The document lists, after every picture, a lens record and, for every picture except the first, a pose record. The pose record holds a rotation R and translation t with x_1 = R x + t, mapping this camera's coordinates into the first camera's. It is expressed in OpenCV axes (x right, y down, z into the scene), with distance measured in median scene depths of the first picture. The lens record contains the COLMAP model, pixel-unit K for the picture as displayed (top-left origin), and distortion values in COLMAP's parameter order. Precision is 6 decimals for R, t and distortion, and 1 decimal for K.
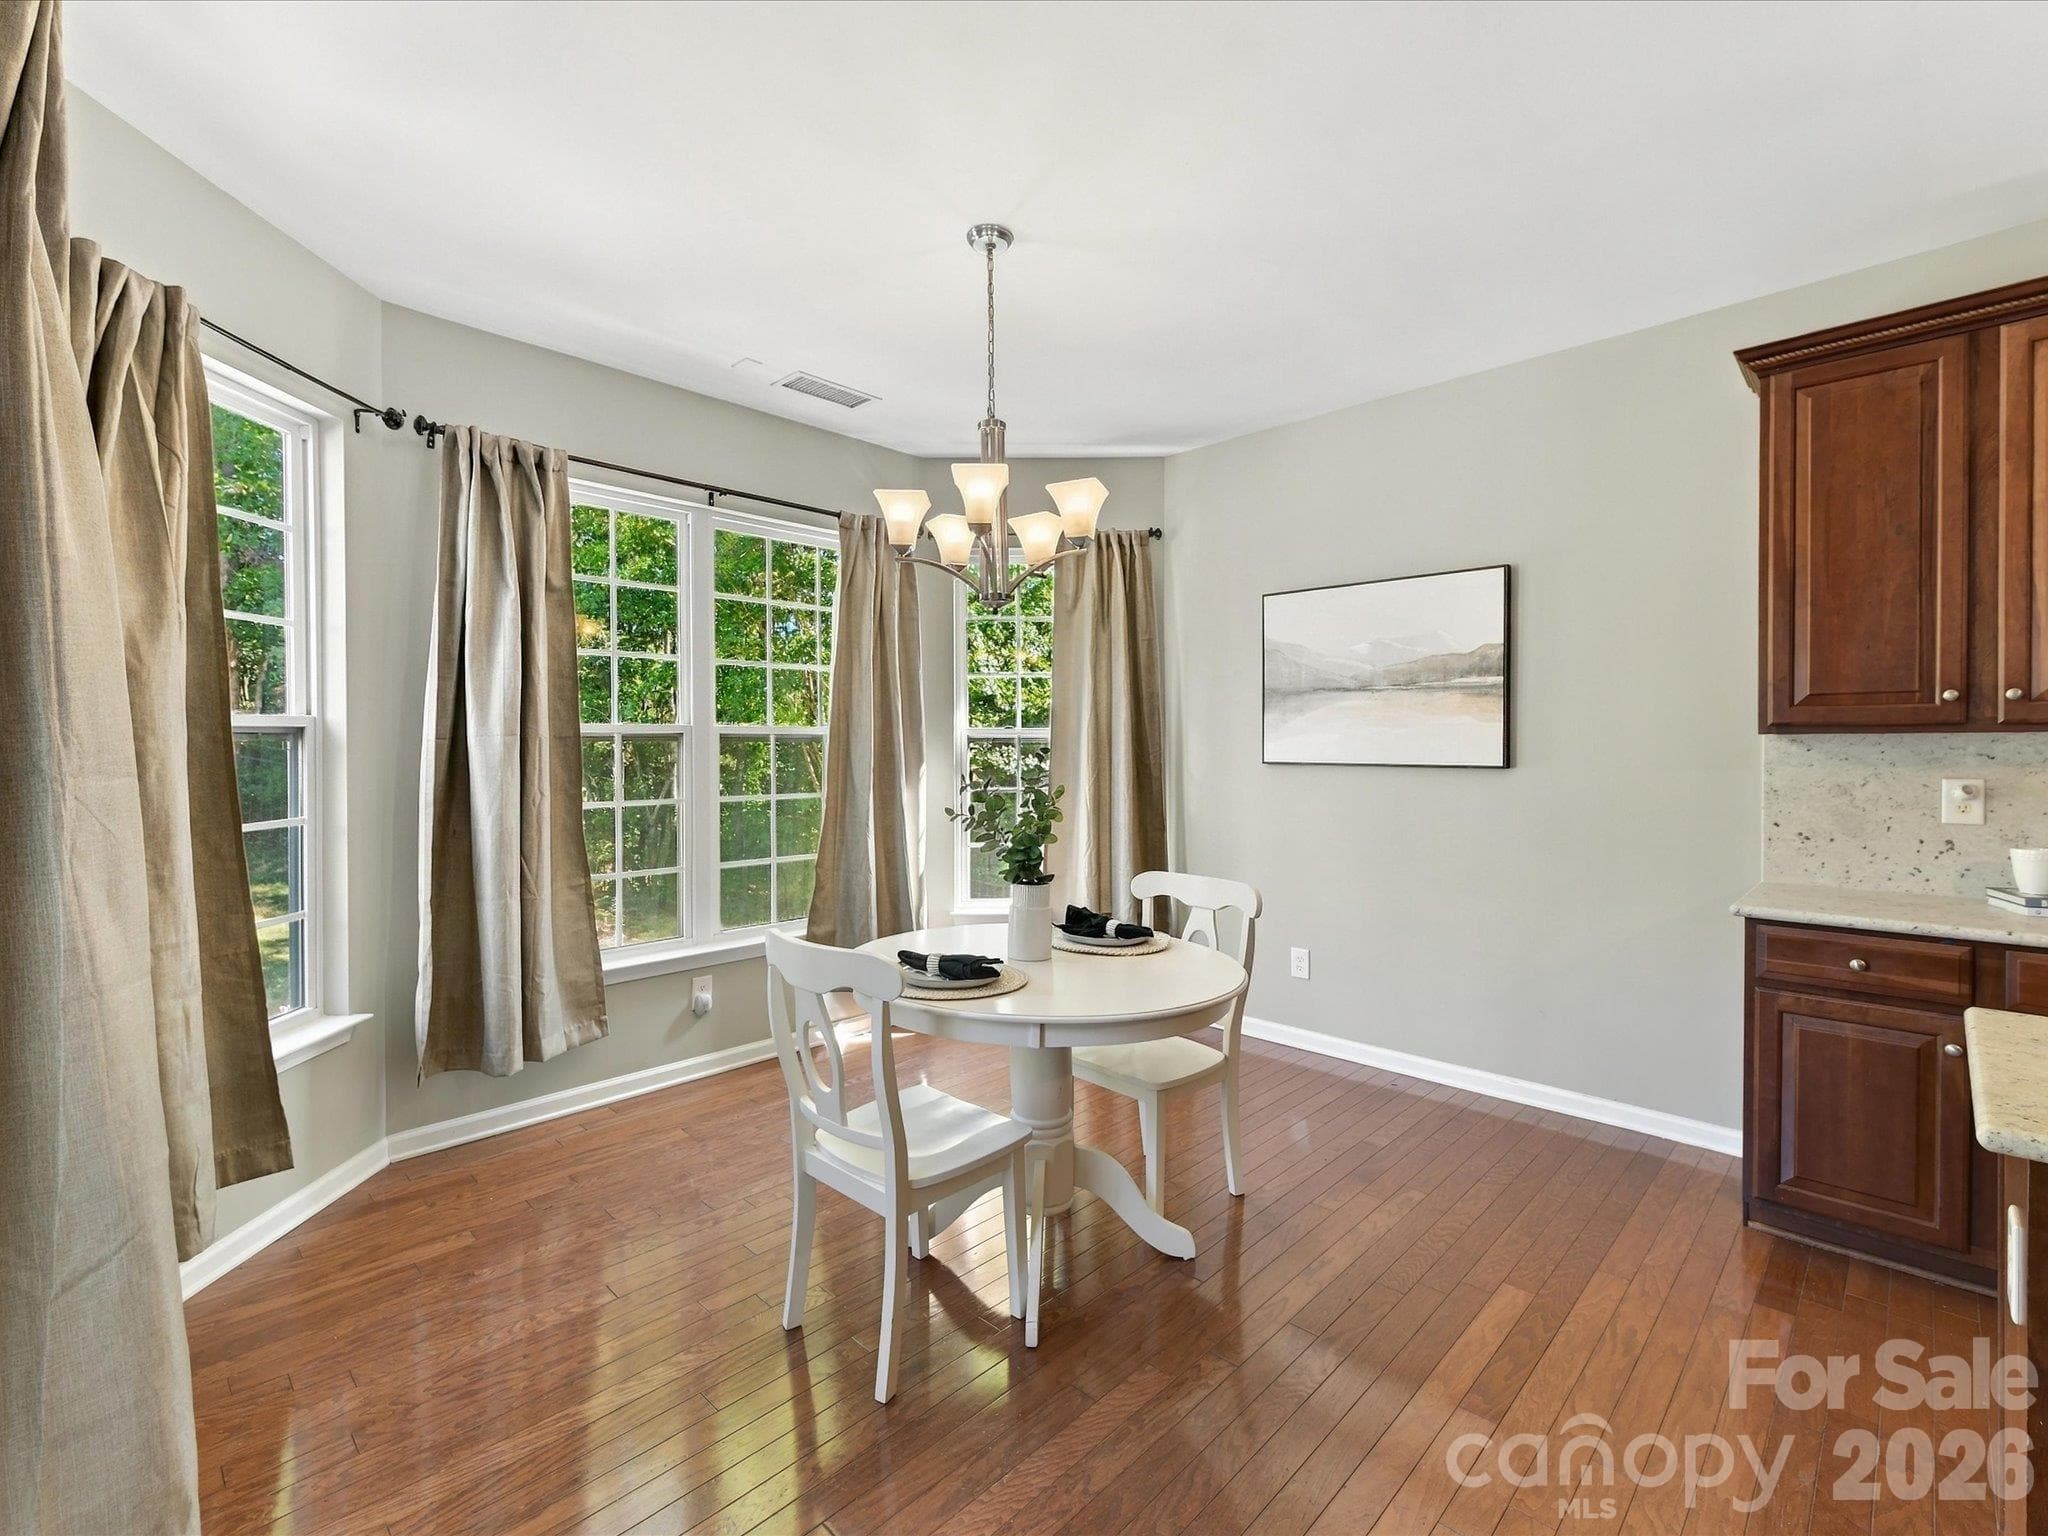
lens RADIAL K [[926.1, 0, 1022.4], [0, 926.1, 750.4], [0, 0, 1]] dist [0.003969, -0.003851]
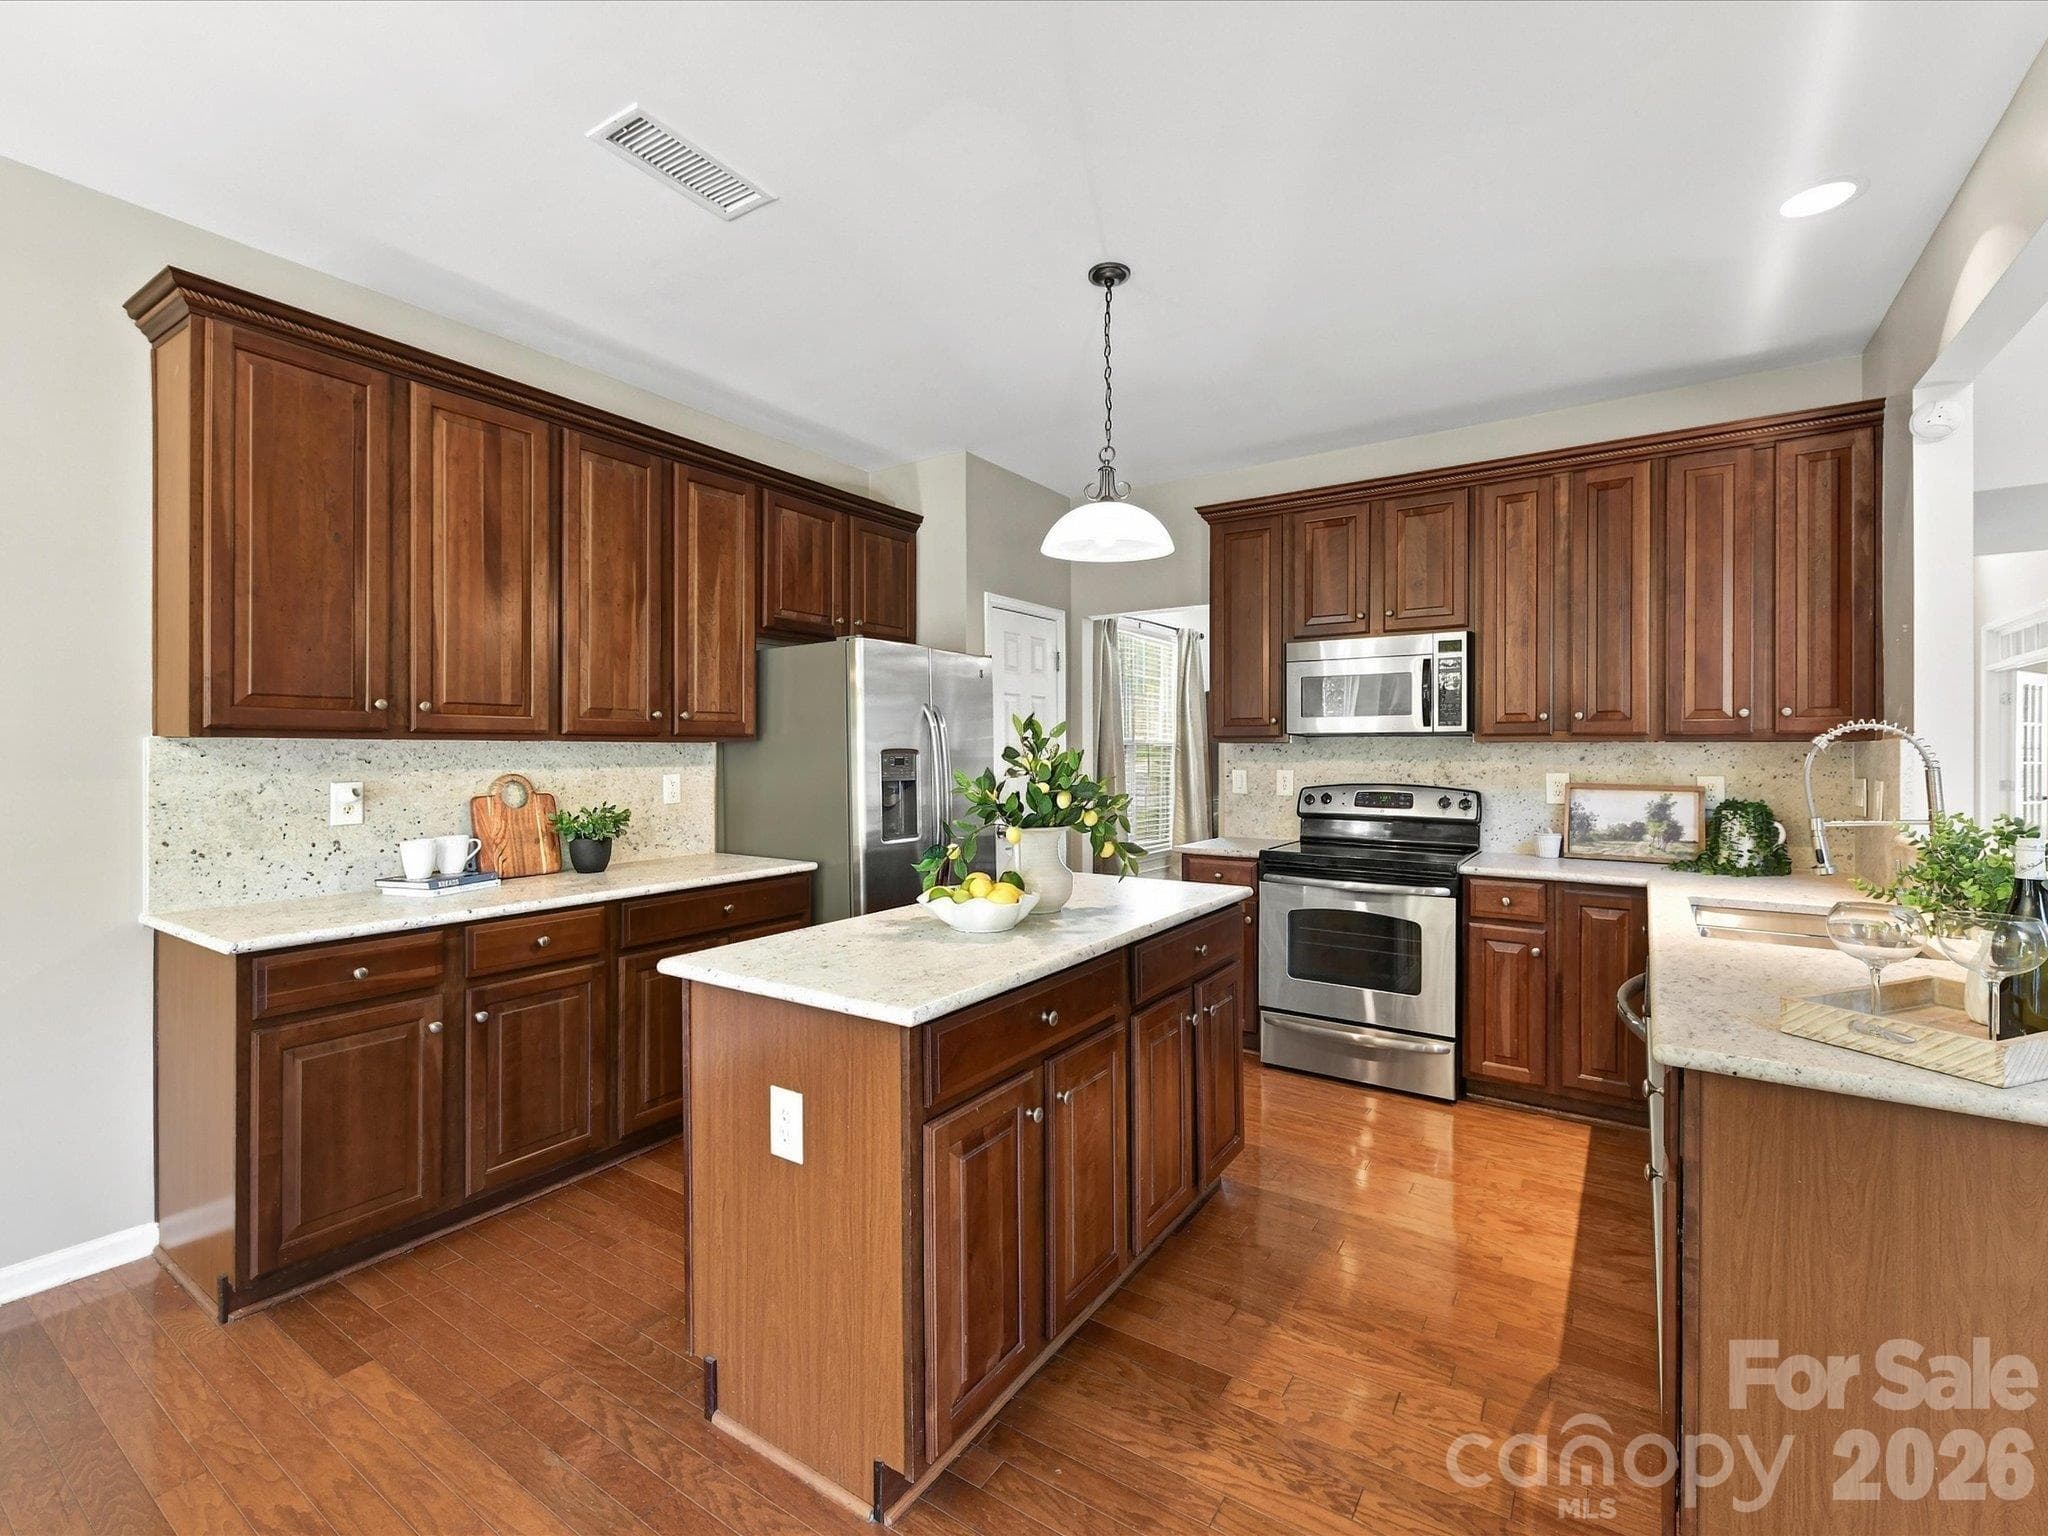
lens RADIAL K [[926.1, 0, 1022.4], [0, 926.1, 750.4], [0, 0, 1]] dist [0.003969, -0.003851]
pose [[-0.180794, 0.003682, 0.983514, -0.174238], [0.002593, 0.999991, -0.003267, -0.000226], [-0.983517, 0.001960, -0.180802, 0.432342]]
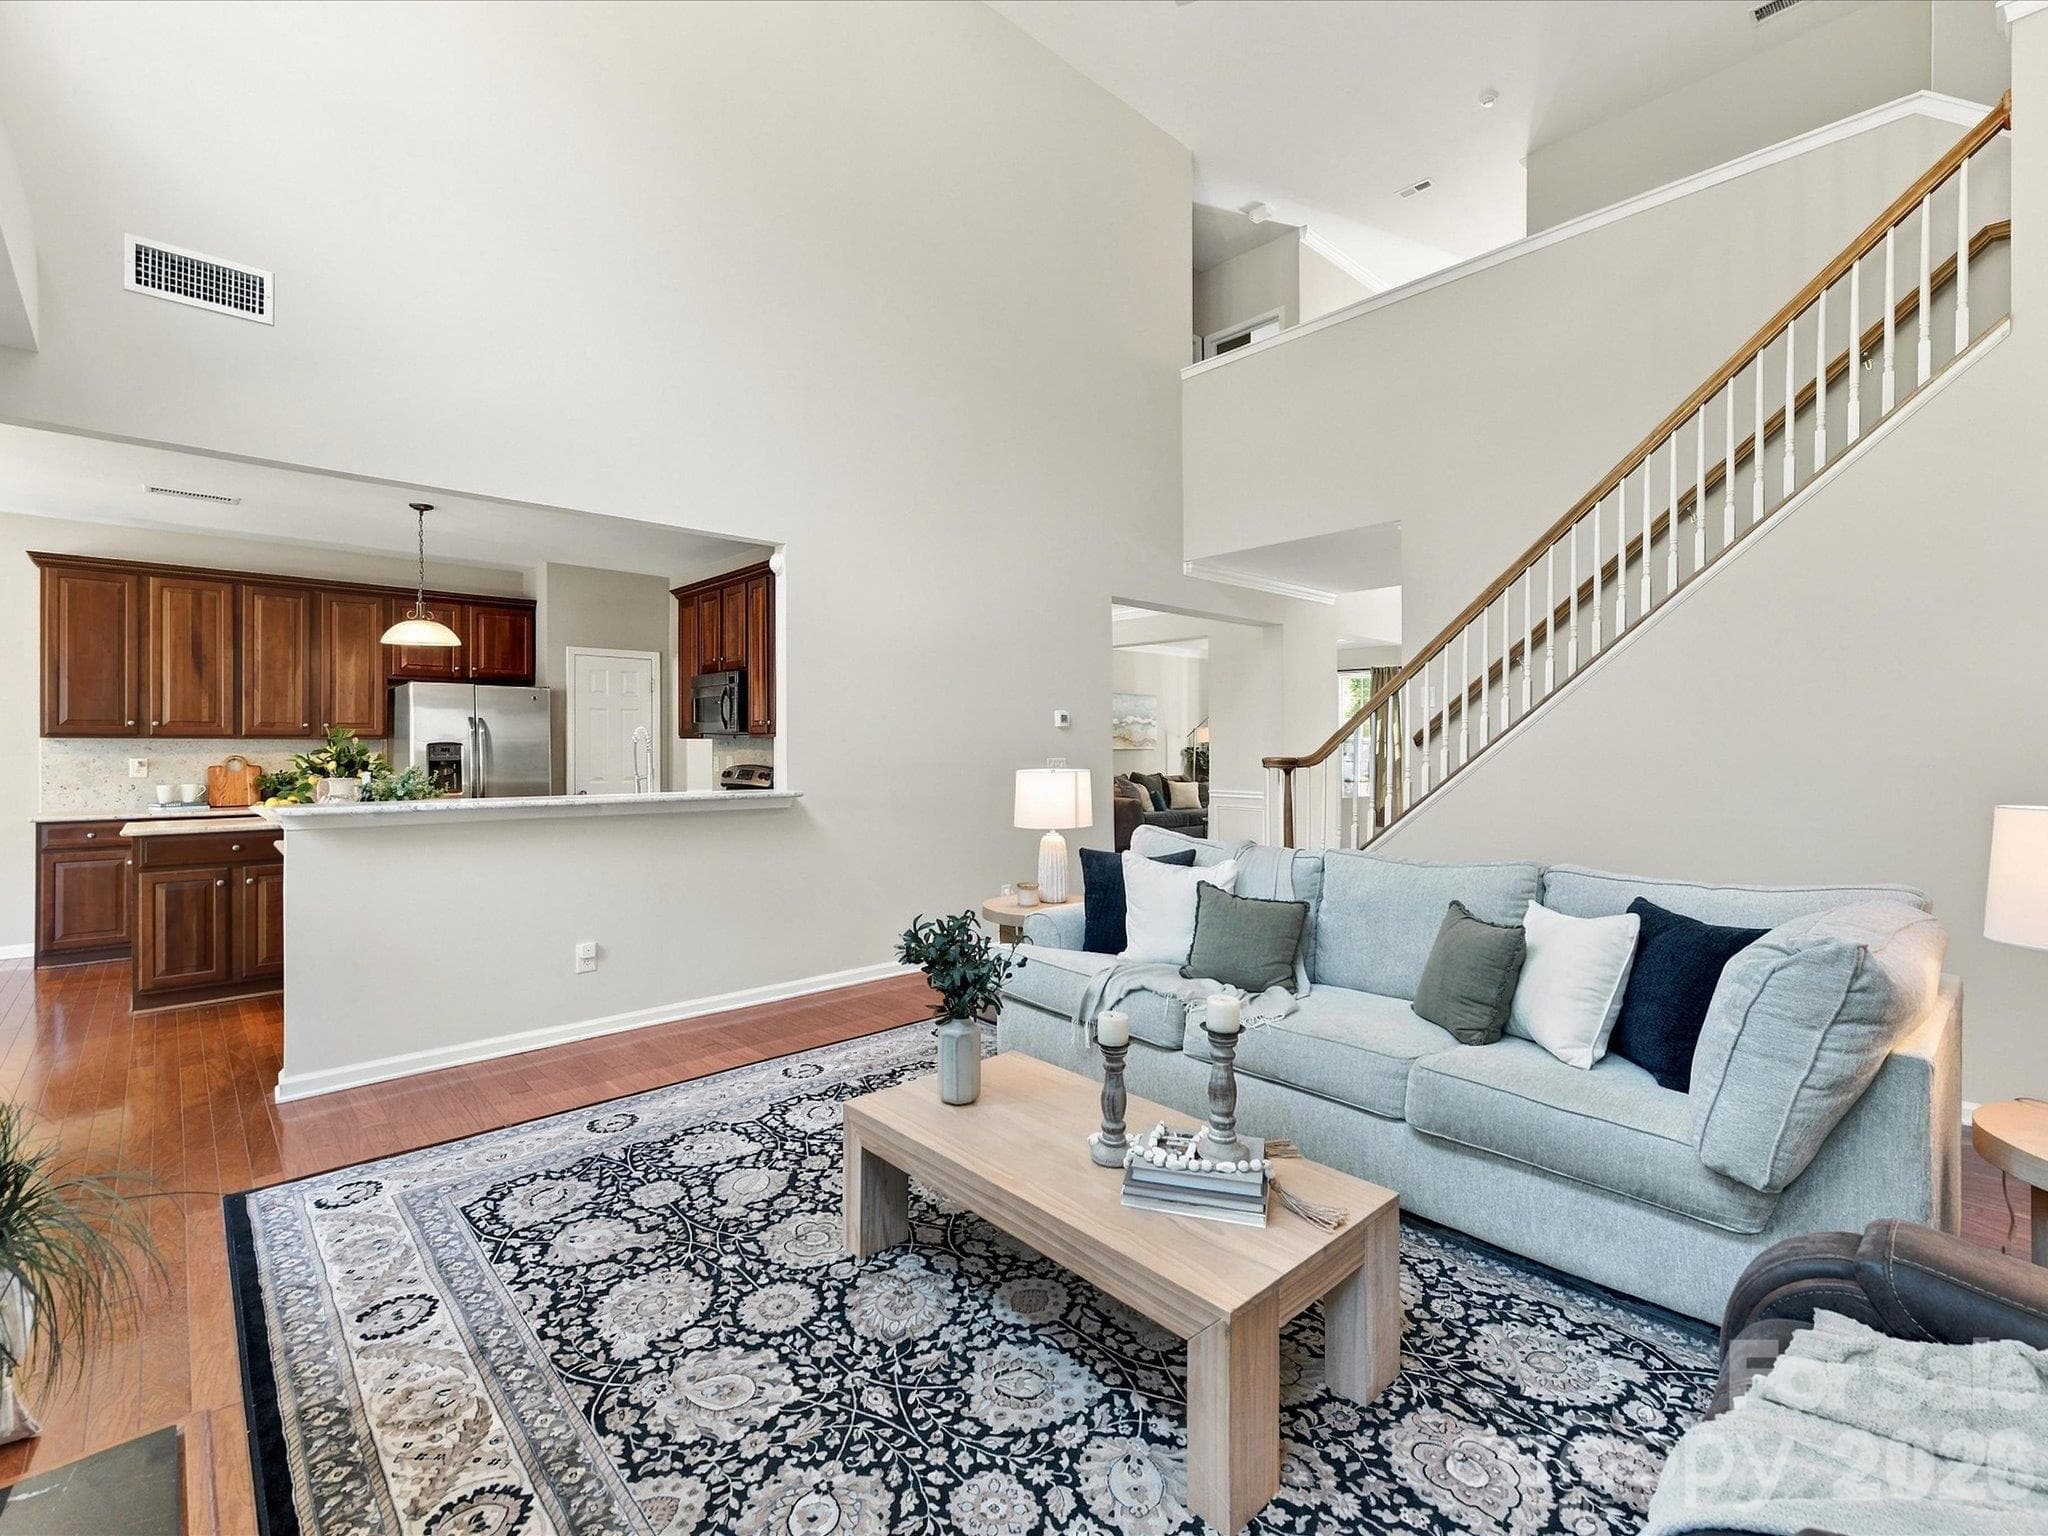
lens RADIAL K [[926.1, 0, 1022.4], [0, 926.1, 750.4], [0, 0, 1]] dist [0.003969, -0.003851]
pose [[0.053132, -0.005744, 0.998571, -1.202629], [-0.001551, 0.999982, 0.005834, -0.005473], [-0.998586, -0.001859, 0.053122, -1.355082]]
